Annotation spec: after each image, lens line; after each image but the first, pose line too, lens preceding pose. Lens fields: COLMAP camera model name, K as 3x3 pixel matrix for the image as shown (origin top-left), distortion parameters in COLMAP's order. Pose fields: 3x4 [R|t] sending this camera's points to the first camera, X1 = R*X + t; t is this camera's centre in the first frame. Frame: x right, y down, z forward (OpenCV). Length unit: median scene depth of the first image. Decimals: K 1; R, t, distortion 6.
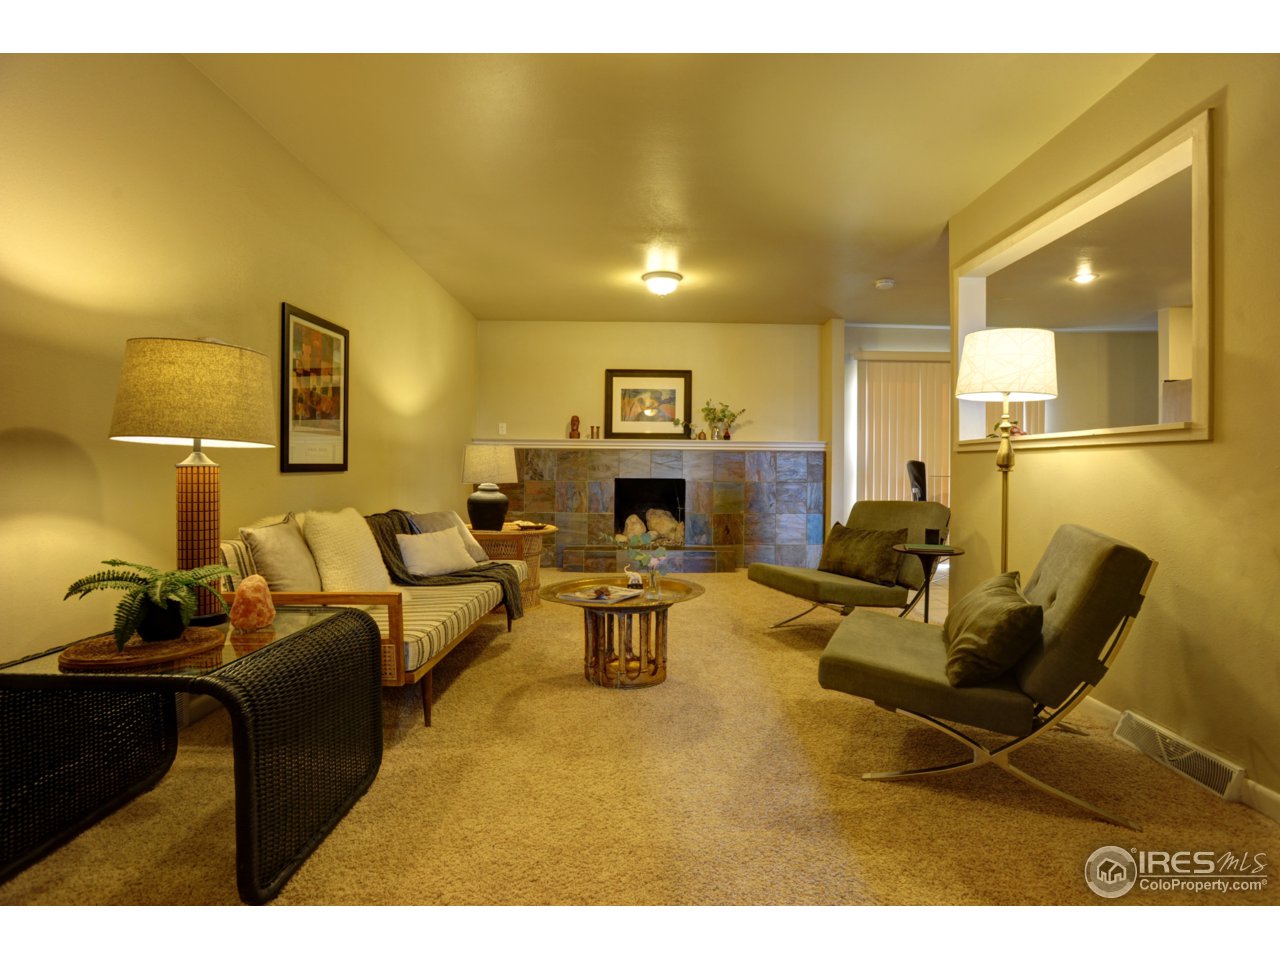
lens RADIAL K [[631.9, 0, 640.1], [0, 631.9, 475.4], [0, 0, 1]] dist [-0.019513, 0.002436]
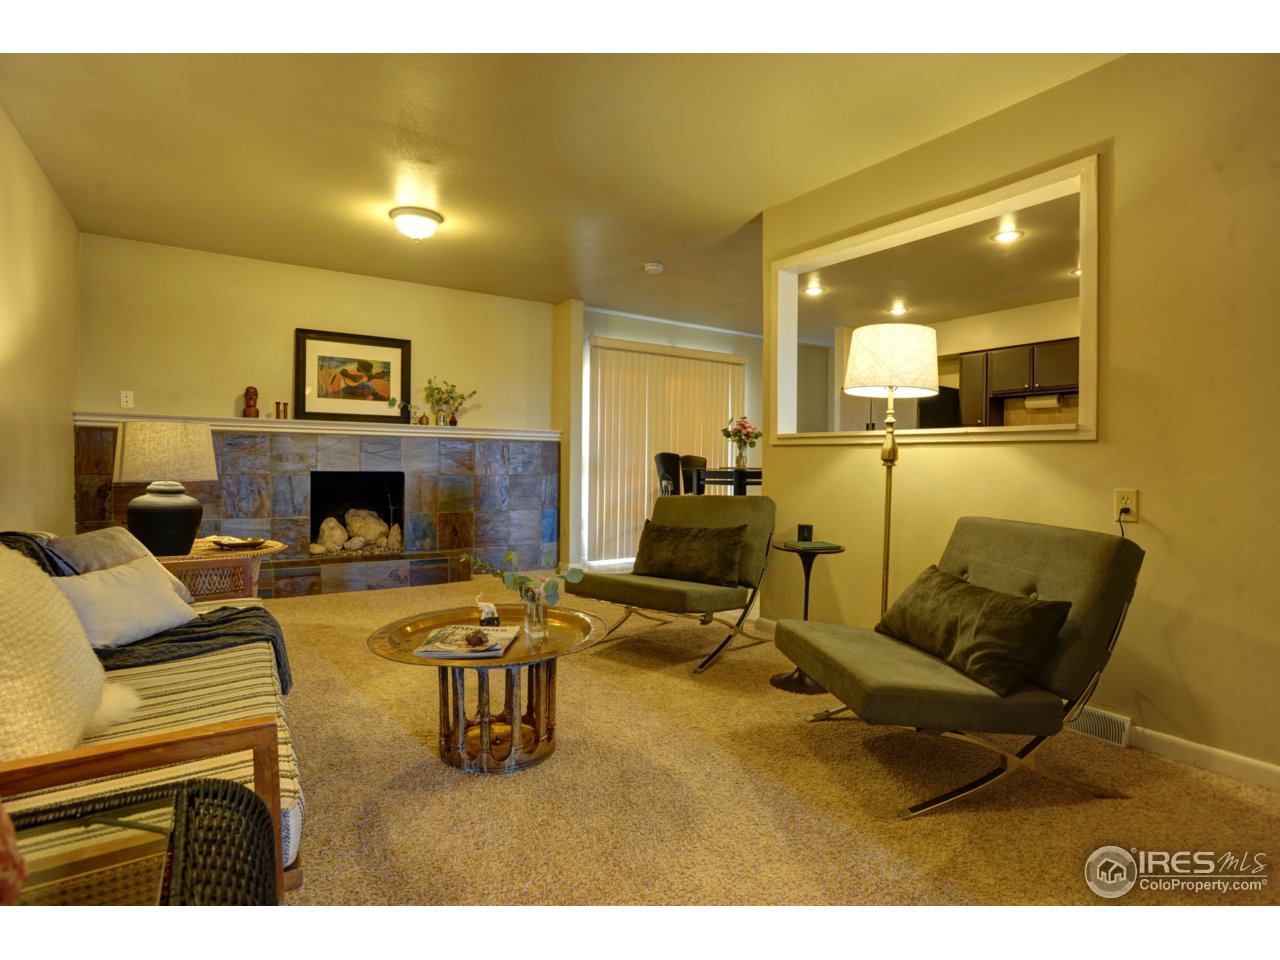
lens RADIAL K [[653.9, 0, 640.2], [0, 653.9, 475.0], [0, 0, 1]] dist [-0.057704, 0.015316]
pose [[0.845185, -0.007373, 0.534423, -0.169974], [-0.000276, 0.999899, 0.014230, -0.003372], [-0.534474, -0.012174, 0.845097, 0.177925]]
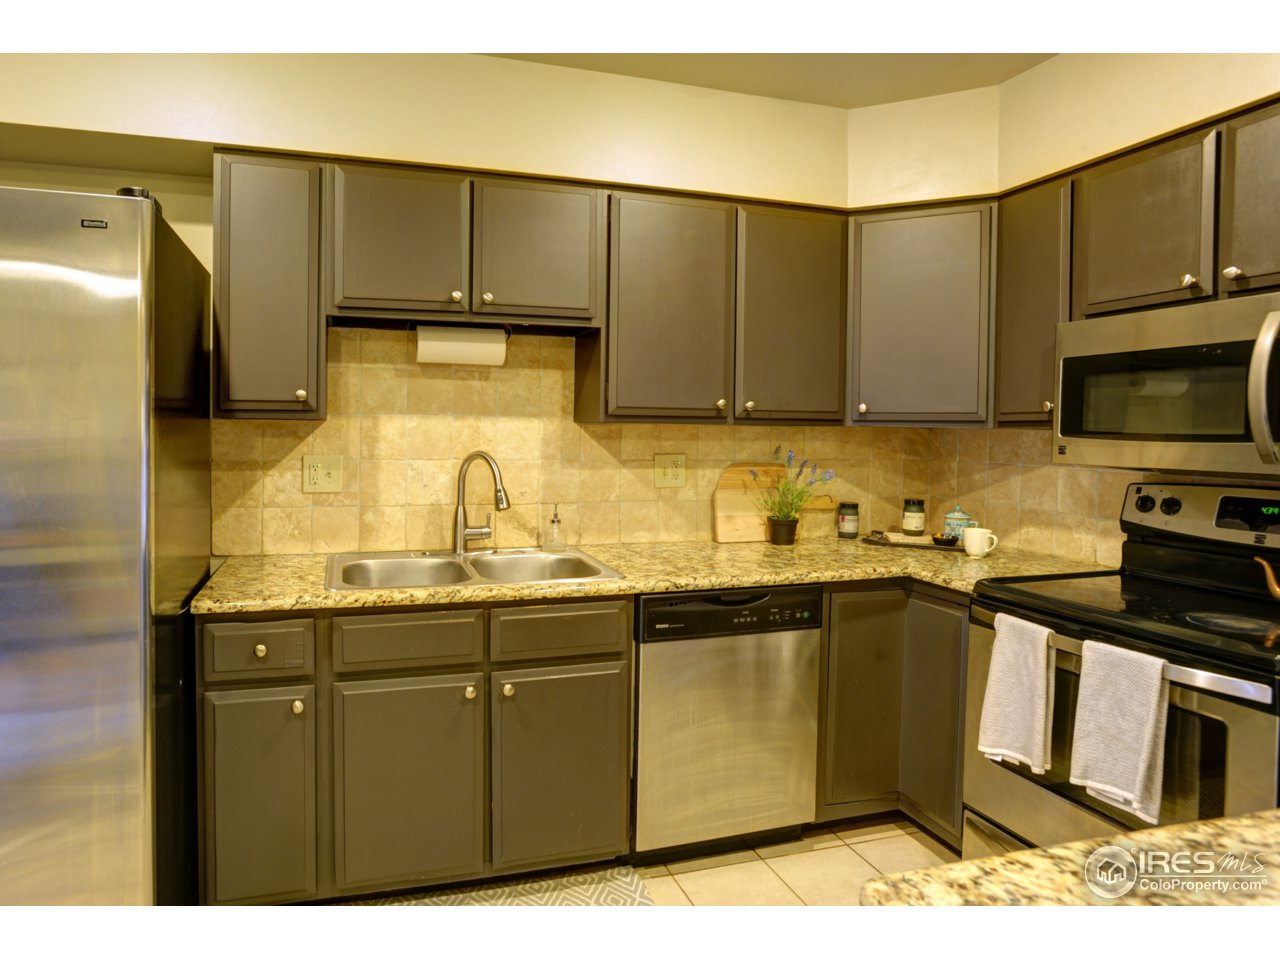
lens RADIAL K [[795.5, 0, 562.0], [0, 795.5, 438.6], [0, 0, 1]] dist [-0.046528, 0.029257]
pose [[-0.280697, -0.024540, 0.959483, 0.567309], [-0.002520, 0.999688, 0.024831, -0.074236], [-0.959793, 0.004552, -0.280671, 0.853550]]
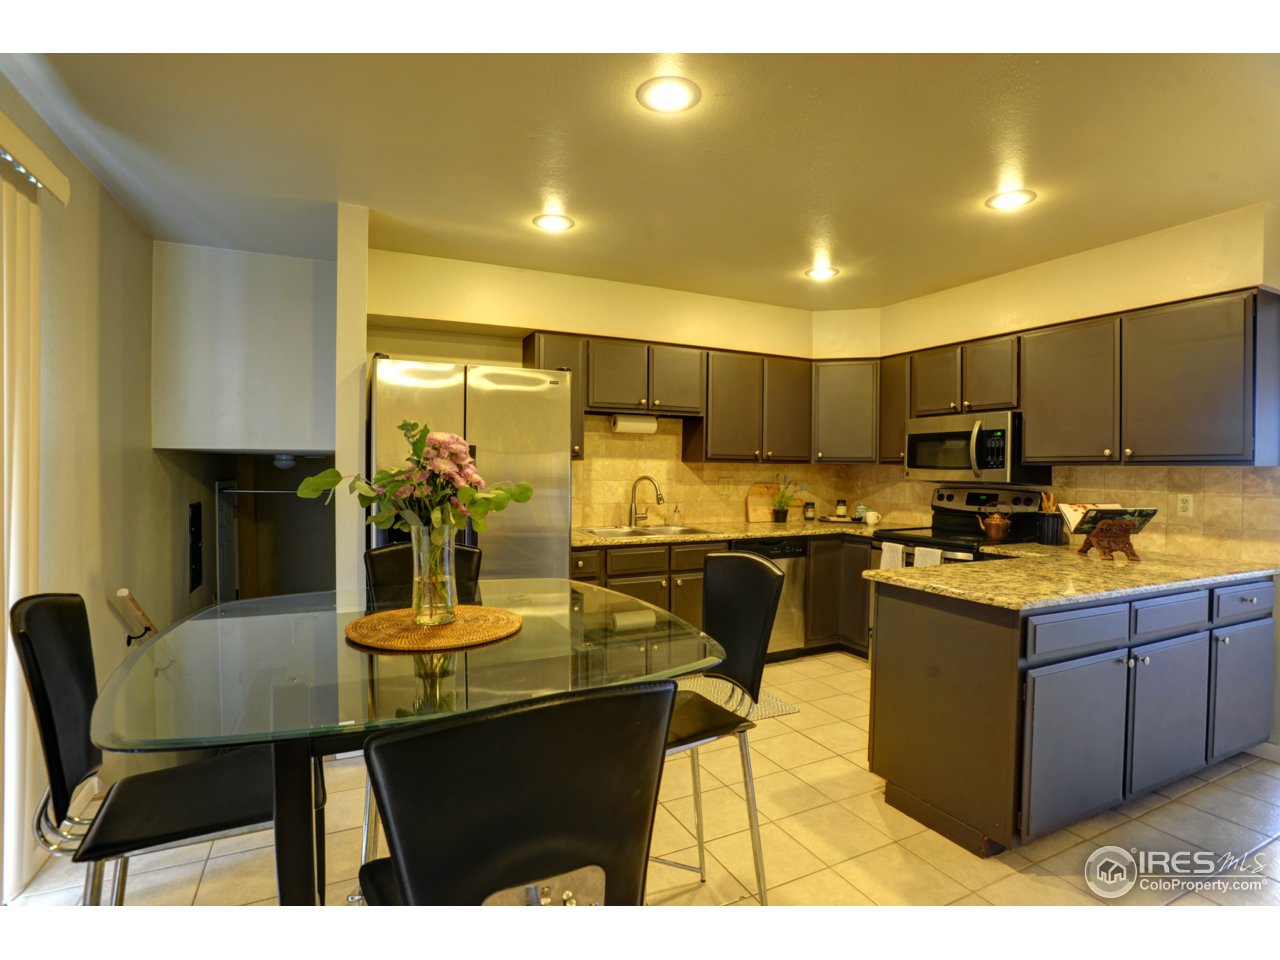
lens RADIAL K [[653.9, 0, 637.4], [0, 653.9, 463.1], [0, 0, 1]] dist [-0.057704, 0.015316]
pose [[-0.434425, -0.007936, 0.900673, 0.309016], [-0.003903, 0.999968, 0.006928, -0.076137], [-0.900699, -0.000505, -0.434442, 1.138391]]
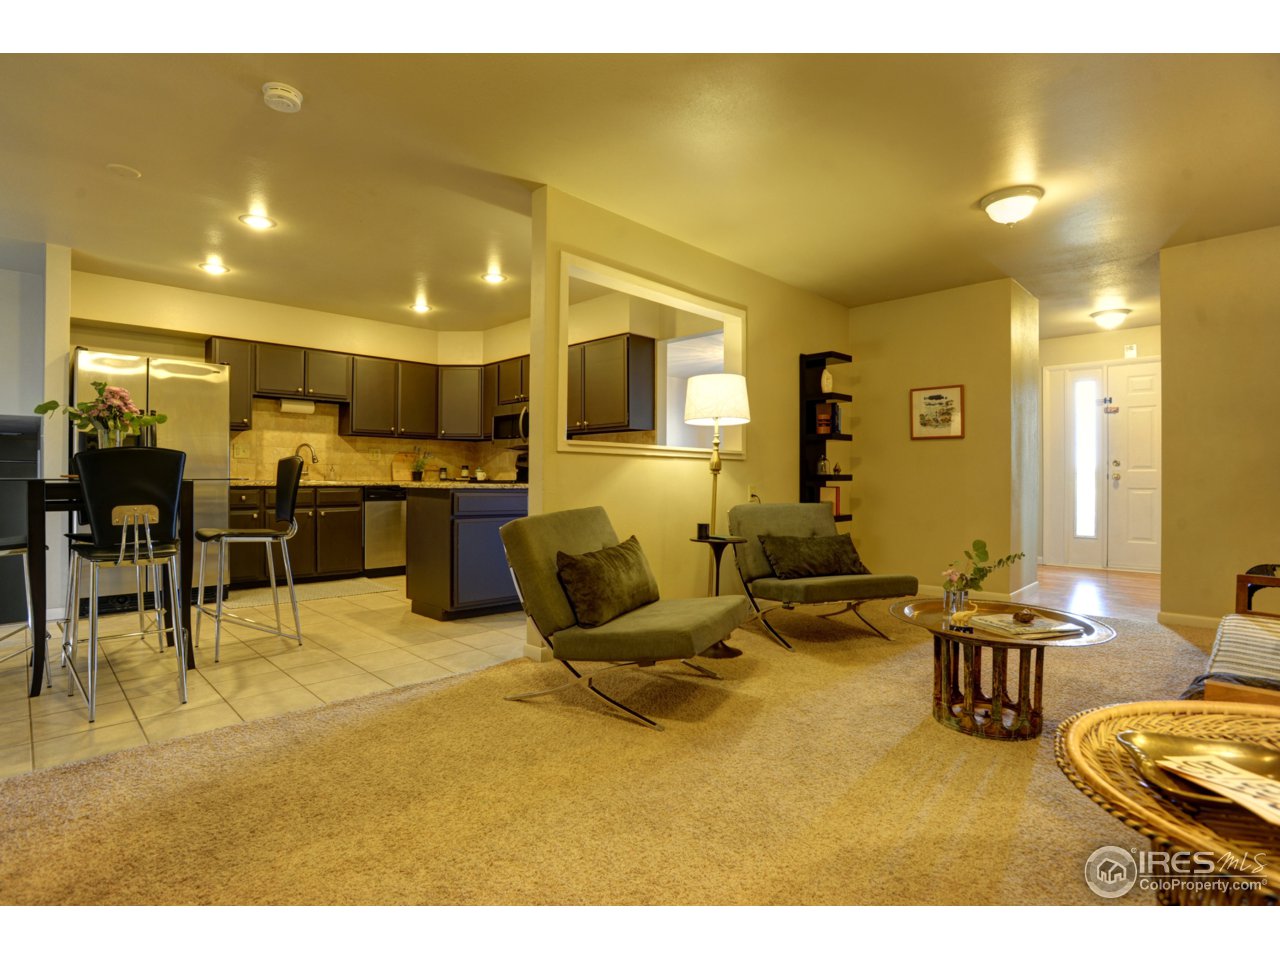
lens RADIAL K [[653.9, 0, 630.0], [0, 653.9, 476.2], [0, 0, 1]] dist [-0.057704, 0.015316]
pose [[-0.707253, -0.009959, 0.706890, -0.175204], [-0.002787, 0.999932, 0.011300, -0.009330], [-0.706955, 0.006022, -0.707233, 1.171604]]
